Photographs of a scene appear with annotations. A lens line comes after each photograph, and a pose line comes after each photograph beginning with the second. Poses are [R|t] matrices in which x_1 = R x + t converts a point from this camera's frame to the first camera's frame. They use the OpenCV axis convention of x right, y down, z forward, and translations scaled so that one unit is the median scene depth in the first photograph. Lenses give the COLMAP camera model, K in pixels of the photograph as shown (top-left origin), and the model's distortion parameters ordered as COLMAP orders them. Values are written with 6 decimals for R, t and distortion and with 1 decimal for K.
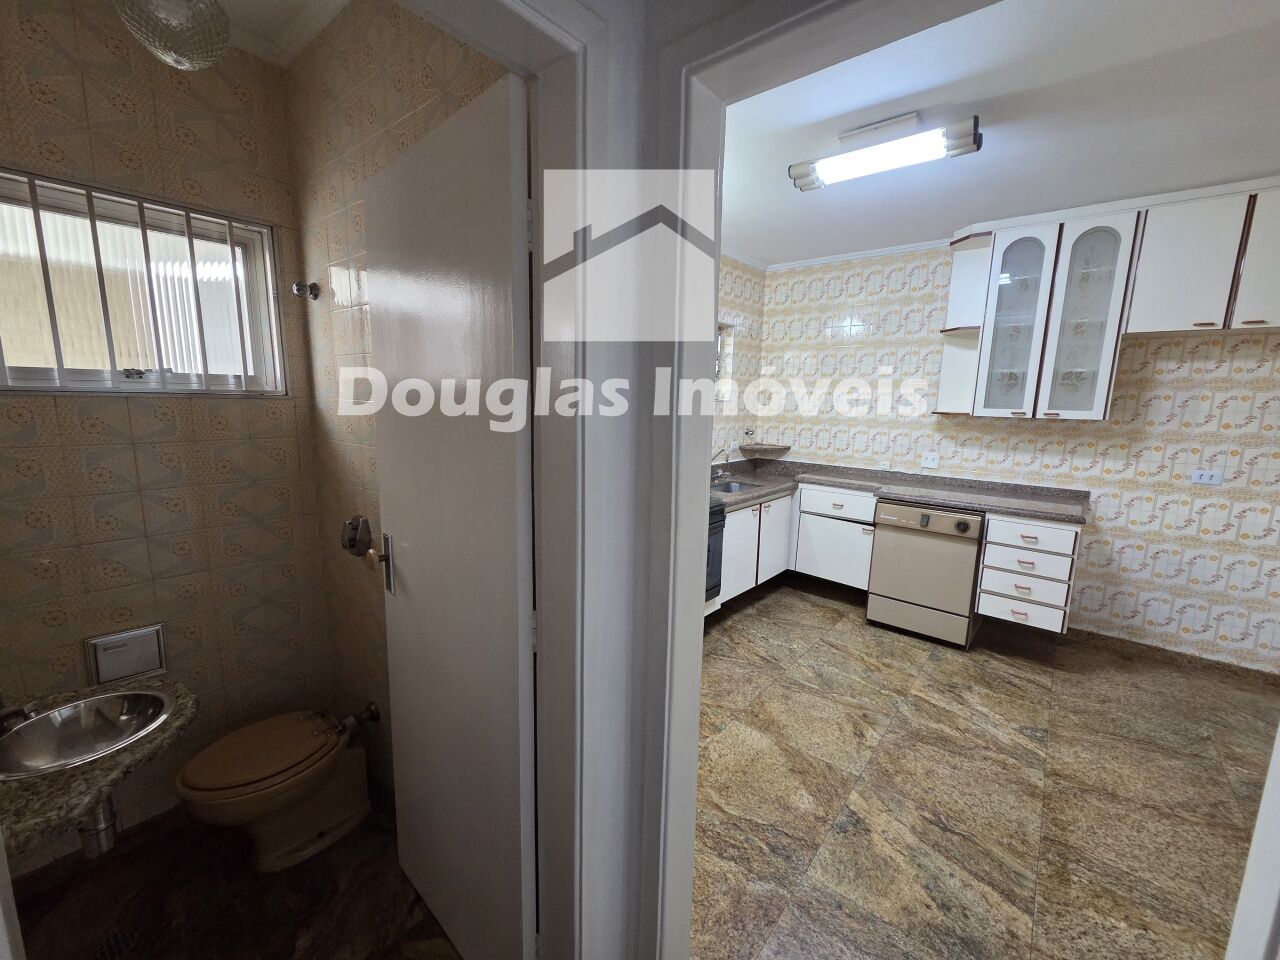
lens RADIAL K [[523.8, 0, 639.4], [0, 523.8, 479.0], [0, 0, 1]] dist [0.003090, 0.000578]
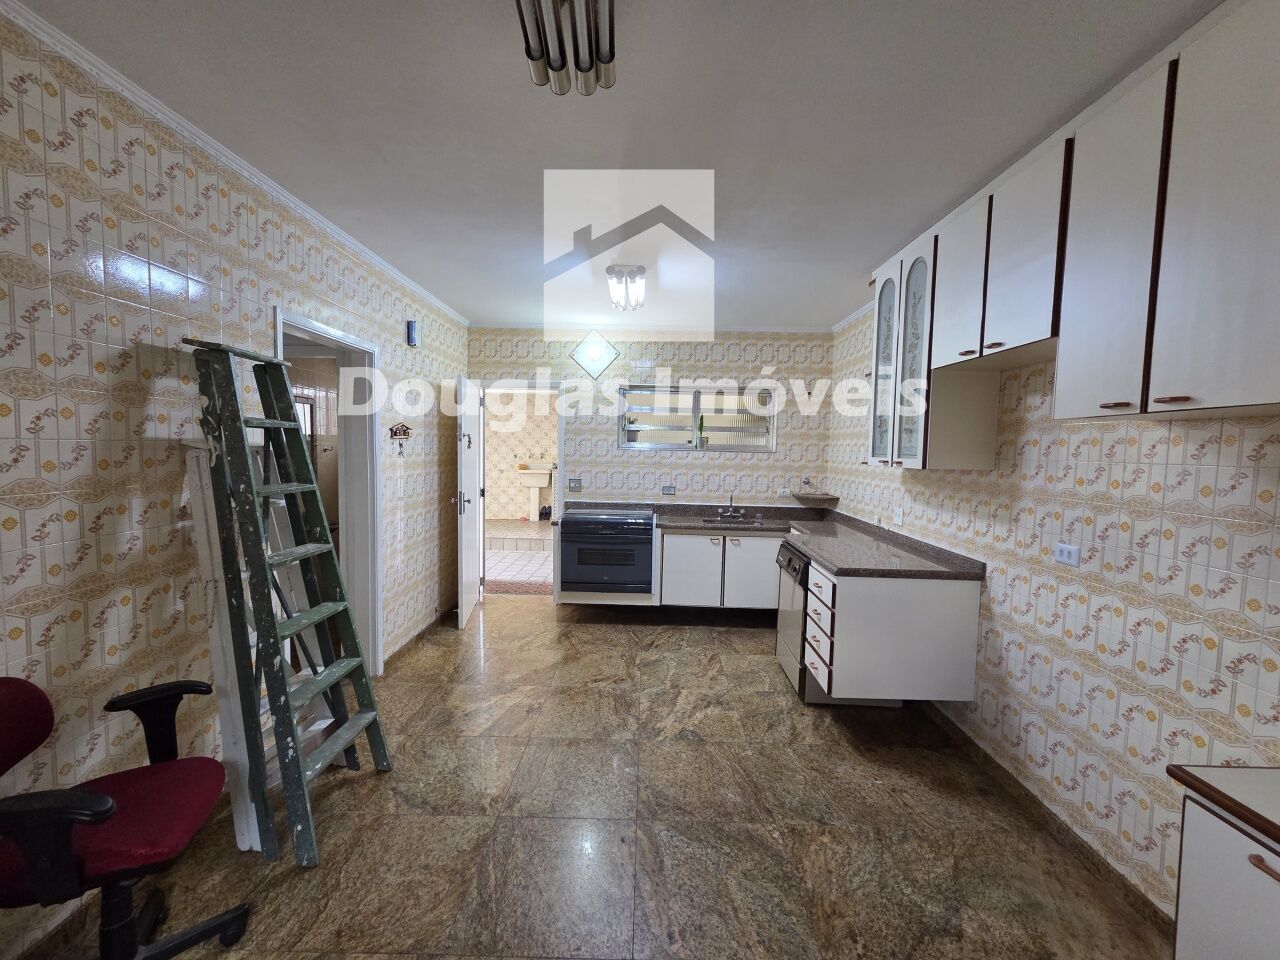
lens RADIAL K [[523.8, 0, 640.5], [0, 523.8, 478.5], [0, 0, 1]] dist [0.003090, 0.000578]
pose [[0.626232, 0.040762, -0.778570, 1.147275], [-0.131763, 0.989801, -0.054161, 0.008809], [0.768422, 0.136504, 0.625216, 0.103328]]
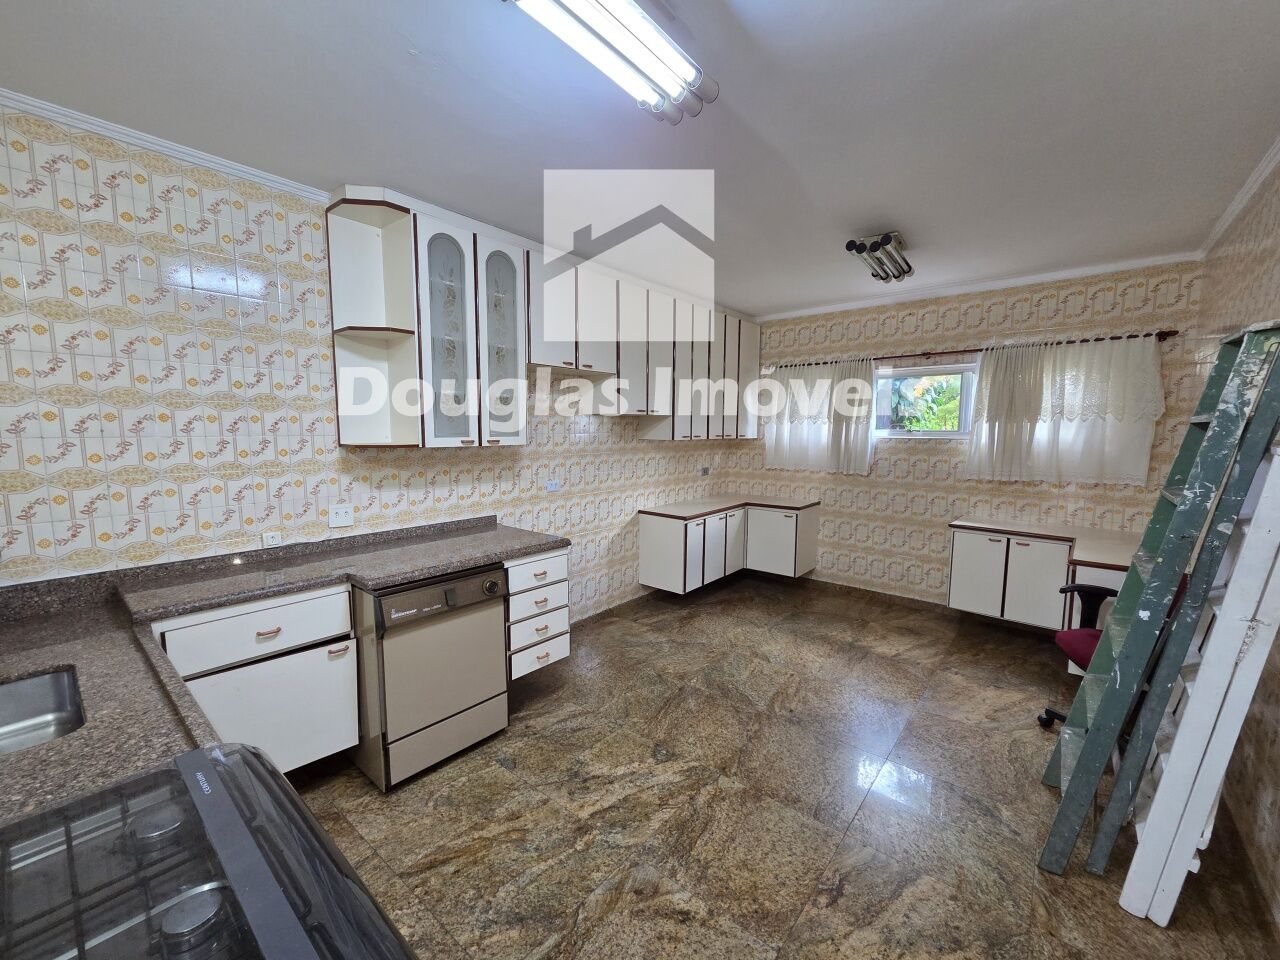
lens RADIAL K [[523.8, 0, 642.2], [0, 523.8, 483.0], [0, 0, 1]] dist [0.003090, 0.000578]
pose [[-0.004771, -0.123530, 0.992329, -0.140152], [0.154482, 0.980337, 0.122780, -0.118213], [-0.987984, 0.153883, 0.014406, 0.702373]]
